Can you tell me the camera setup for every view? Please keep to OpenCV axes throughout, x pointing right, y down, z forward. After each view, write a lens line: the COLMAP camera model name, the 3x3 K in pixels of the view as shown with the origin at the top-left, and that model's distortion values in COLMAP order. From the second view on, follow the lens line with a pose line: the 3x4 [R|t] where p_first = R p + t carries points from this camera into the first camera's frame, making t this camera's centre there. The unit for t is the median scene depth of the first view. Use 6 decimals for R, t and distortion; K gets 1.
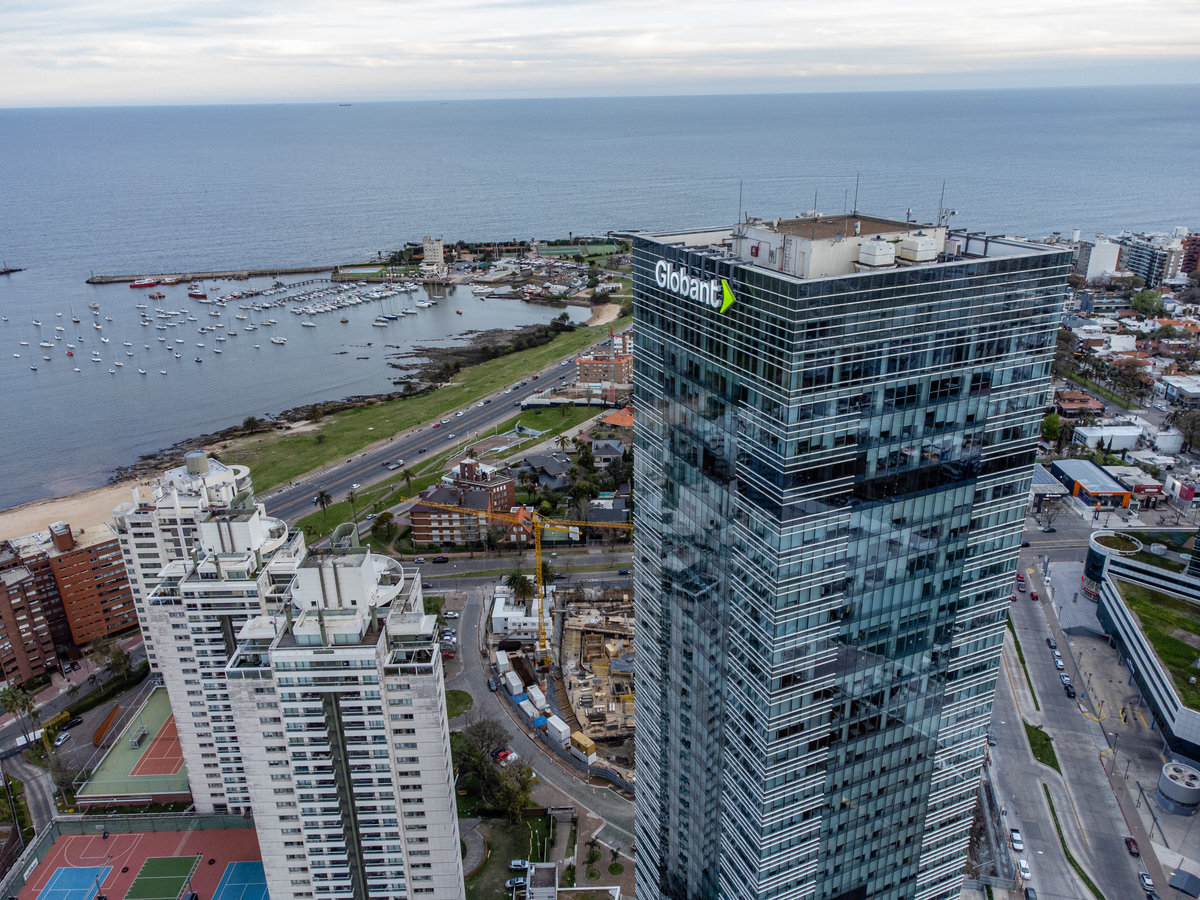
lens RADIAL K [[898.2, 0, 599.0], [0, 898.2, 450.4], [0, 0, 1]] dist [0.039589, -0.006876]
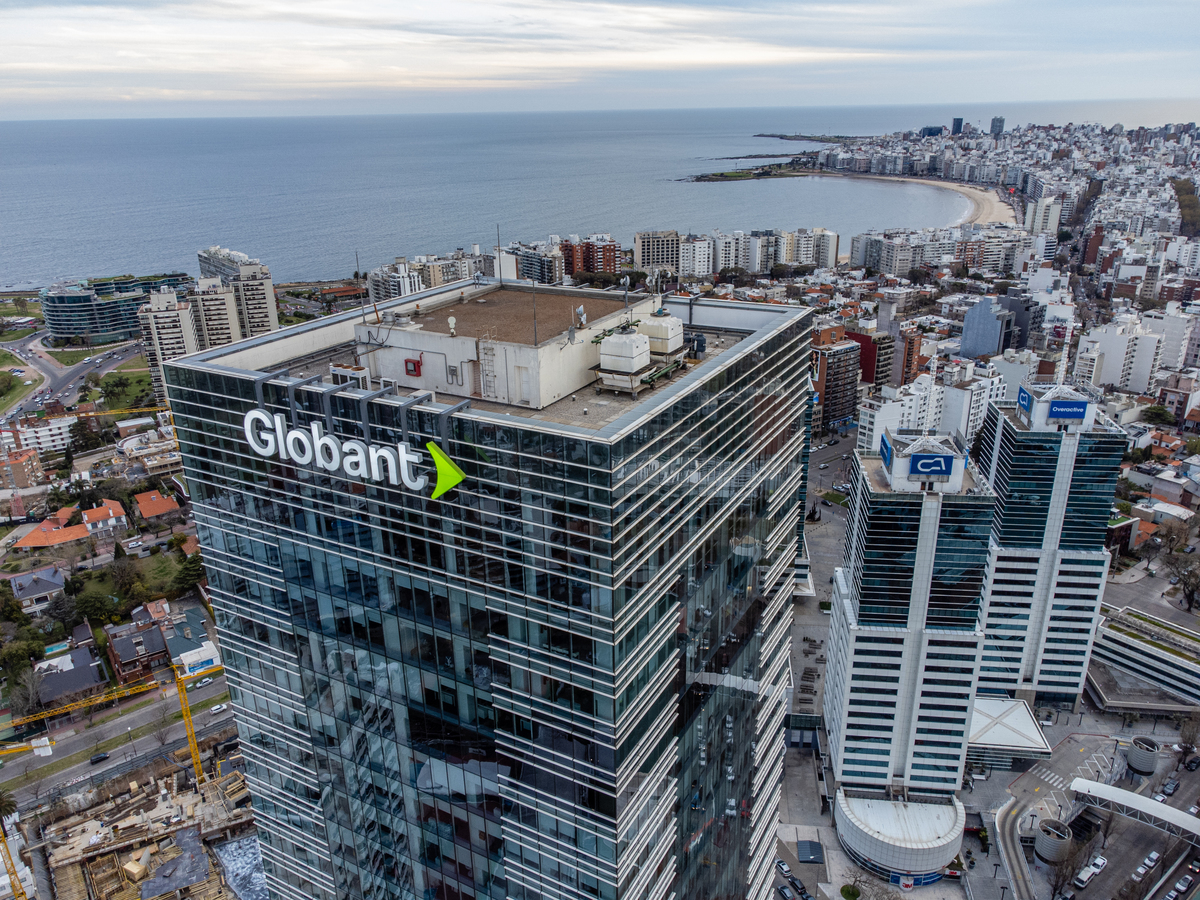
lens RADIAL K [[898.2, 0, 598.8], [0, 898.2, 452.4], [0, 0, 1]] dist [0.039589, -0.006876]
pose [[0.800007, -0.216746, 0.559473, -0.077161], [0.229436, 0.972113, 0.048529, -0.165771], [-0.554389, 0.089540, 0.827427, 0.435229]]
